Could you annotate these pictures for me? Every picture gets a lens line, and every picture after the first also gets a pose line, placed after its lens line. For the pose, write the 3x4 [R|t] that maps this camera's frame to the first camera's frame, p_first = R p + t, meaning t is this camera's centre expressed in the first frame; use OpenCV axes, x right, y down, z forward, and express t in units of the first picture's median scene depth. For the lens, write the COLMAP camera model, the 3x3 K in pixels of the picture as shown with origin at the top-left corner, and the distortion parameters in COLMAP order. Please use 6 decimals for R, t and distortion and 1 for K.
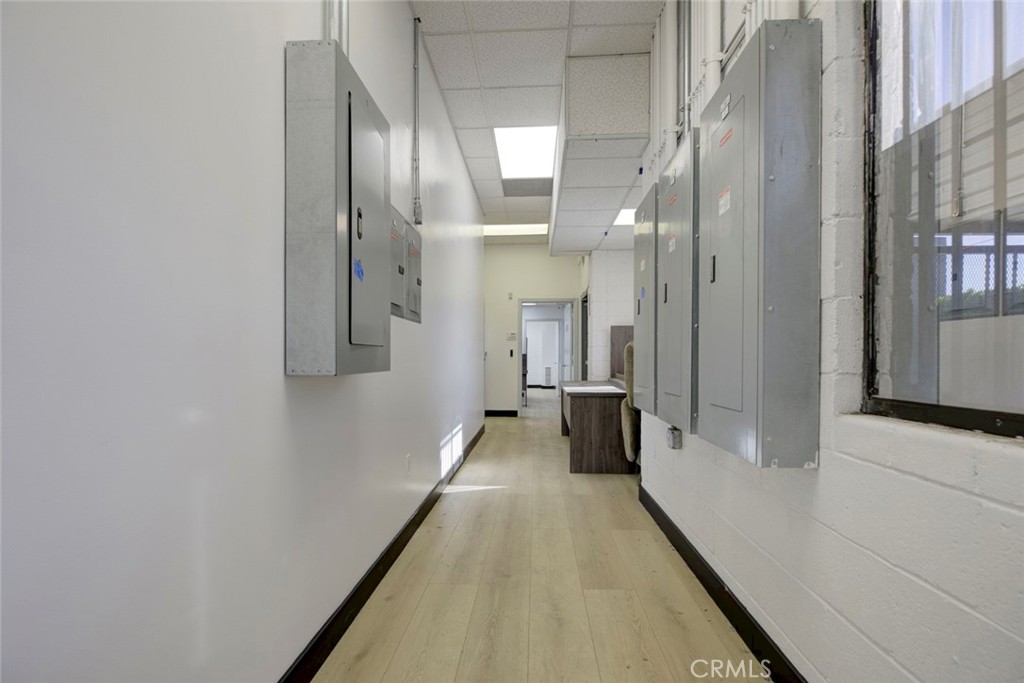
lens RADIAL K [[468.0, 0, 510.7], [0, 468.0, 350.6], [0, 0, 1]] dist [0.010095, -0.000487]
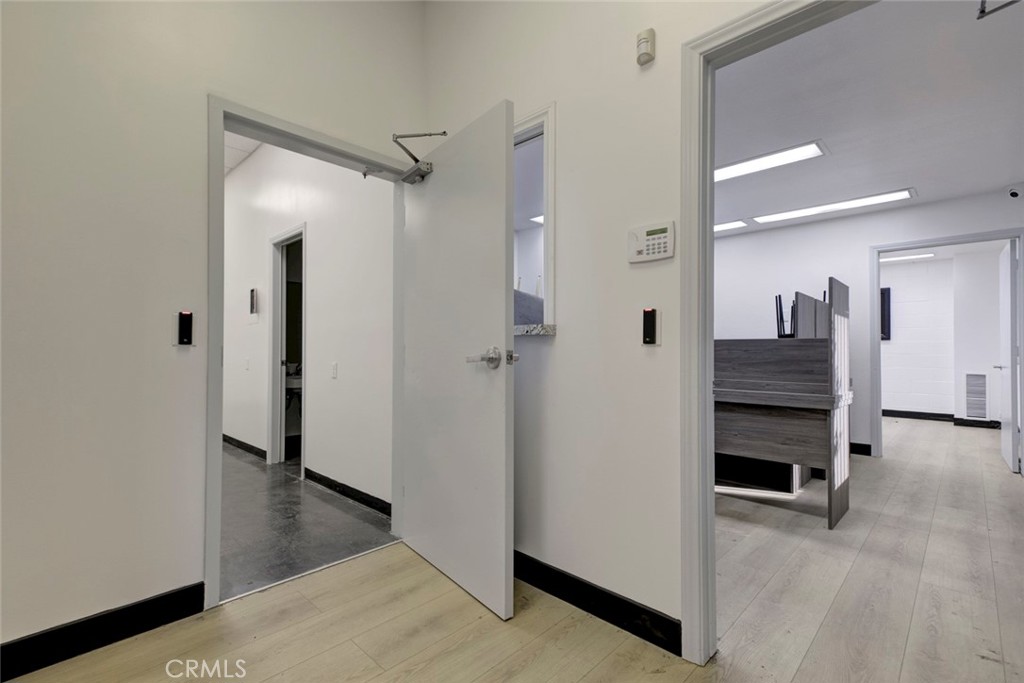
lens RADIAL K [[468.0, 0, 510.0], [0, 468.0, 345.4], [0, 0, 1]] dist [0.010095, -0.000487]
pose [[0.751766, -0.006802, -0.659395, 0.060884], [0.007045, 0.999973, -0.002283, 0.009210], [0.659392, -0.002929, 0.751793, 0.543814]]
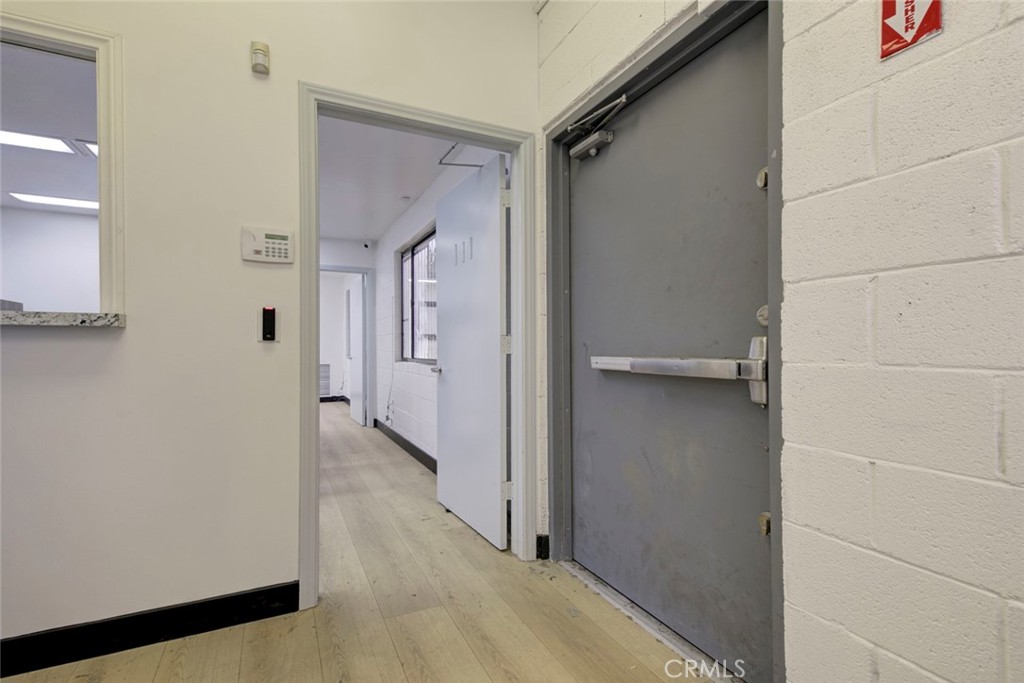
lens RADIAL K [[468.0, 0, 522.0], [0, 468.0, 344.5], [0, 0, 1]] dist [0.010095, -0.000487]
pose [[0.861996, -0.001324, 0.506913, -0.004799], [-0.003351, 0.999960, 0.008310, 0.008635], [-0.506904, -0.008862, 0.861957, 0.506862]]
